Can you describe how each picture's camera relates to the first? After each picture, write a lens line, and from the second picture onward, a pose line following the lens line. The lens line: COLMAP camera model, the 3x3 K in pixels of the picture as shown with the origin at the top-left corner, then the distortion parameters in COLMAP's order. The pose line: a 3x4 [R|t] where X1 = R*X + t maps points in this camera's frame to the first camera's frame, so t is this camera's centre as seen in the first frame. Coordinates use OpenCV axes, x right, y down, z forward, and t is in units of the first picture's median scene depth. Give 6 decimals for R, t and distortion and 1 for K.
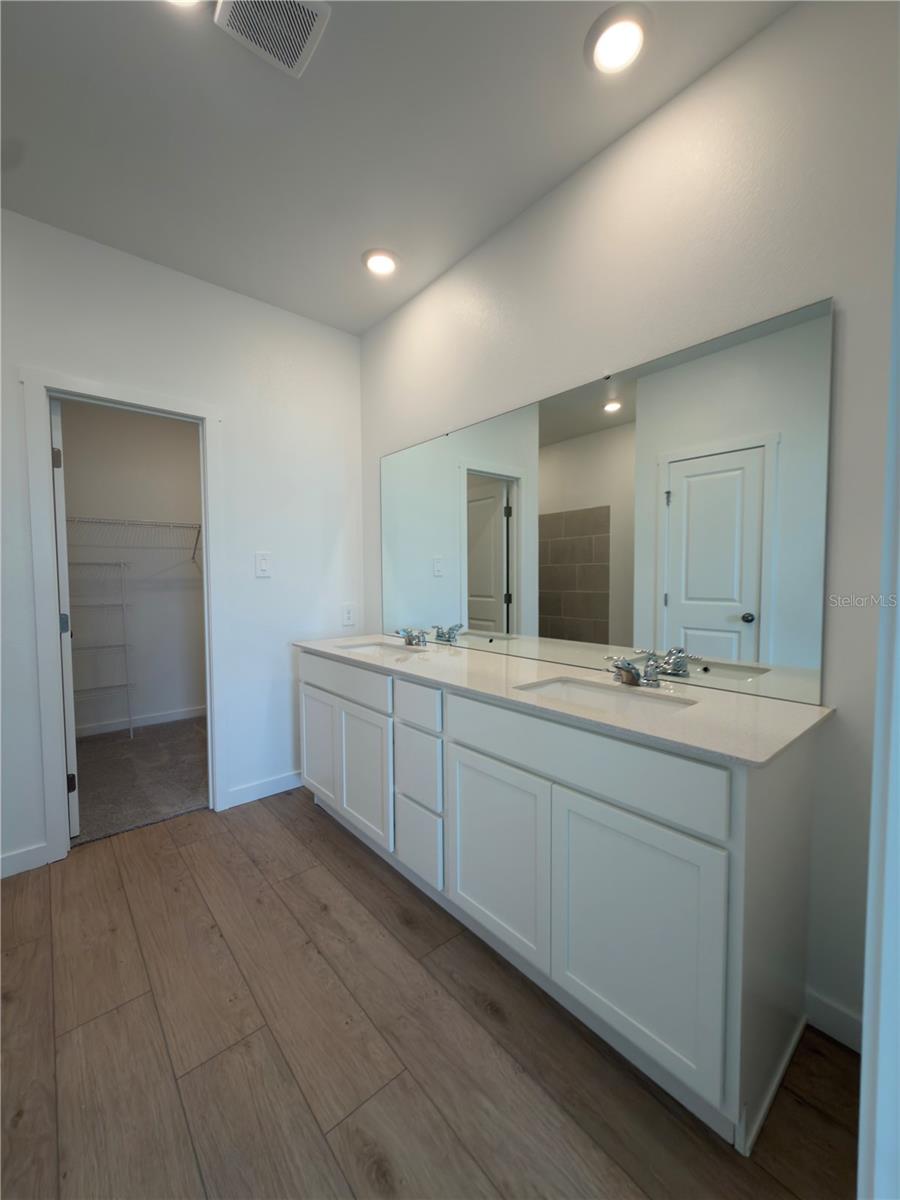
lens RADIAL K [[476.3, 0, 450.0], [0, 476.3, 602.0], [0, 0, 1]] dist [-0.002065, 0.000908]
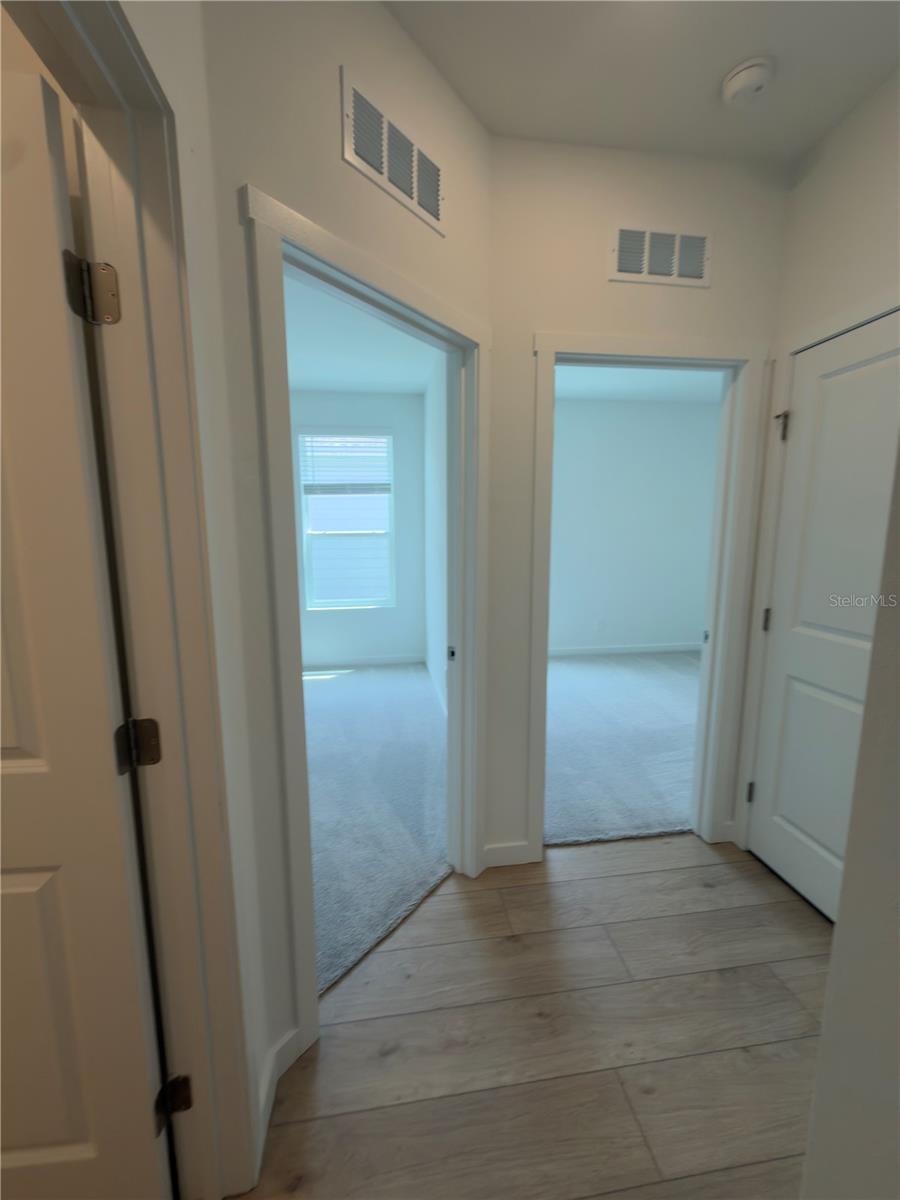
lens RADIAL K [[476.3, 0, 447.5], [0, 476.3, 606.0], [0, 0, 1]] dist [-0.002065, 0.000908]
pose [[0.551615, -0.124419, 0.824767, -1.110153], [0.045967, 0.991844, 0.118880, -0.100030], [-0.832831, -0.027664, 0.552835, 0.301032]]
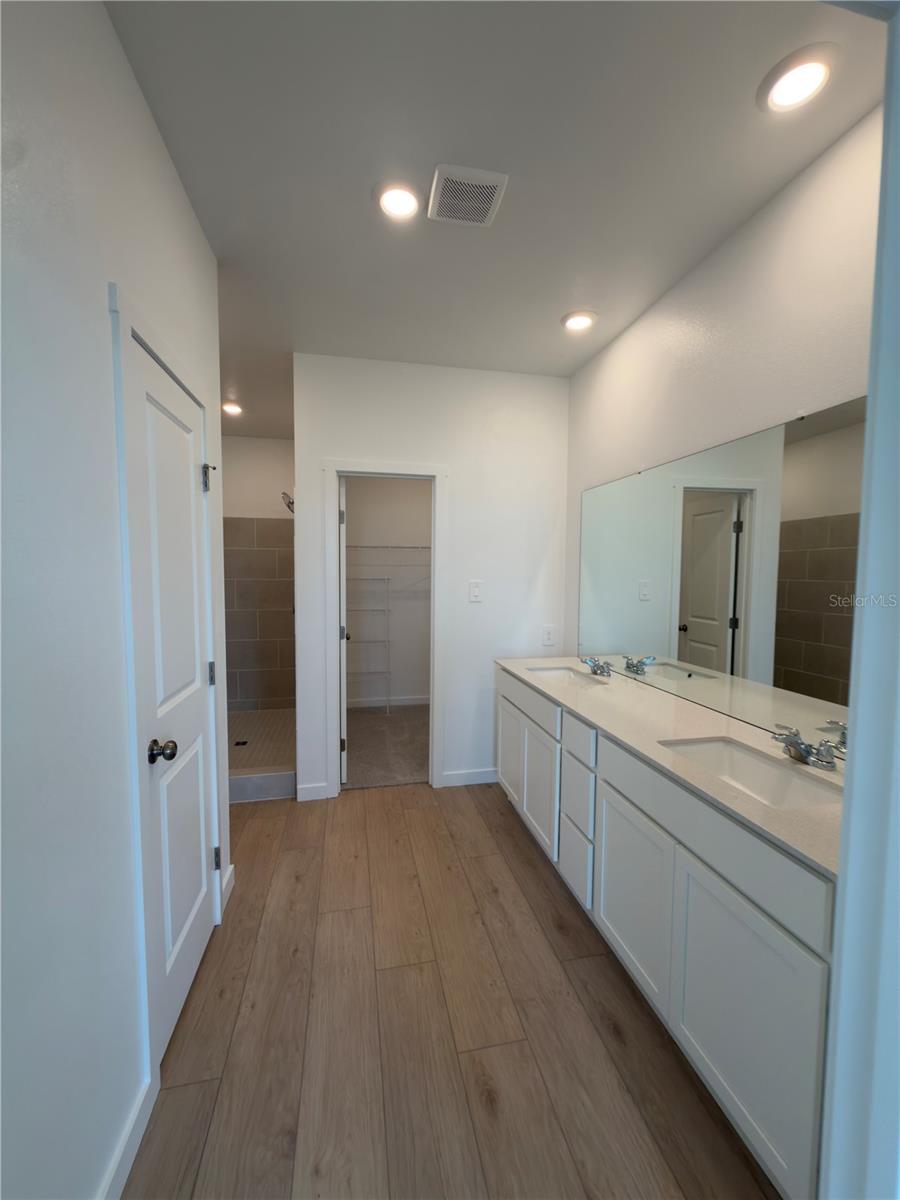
lens RADIAL K [[476.3, 0, 452.5], [0, 476.3, 600.6], [0, 0, 1]] dist [-0.002065, 0.000908]
pose [[0.878693, 0.041632, -0.475569, 0.171382], [-0.036137, 0.999133, 0.020695, -0.105824], [0.476018, -0.000999, 0.879435, -0.107002]]
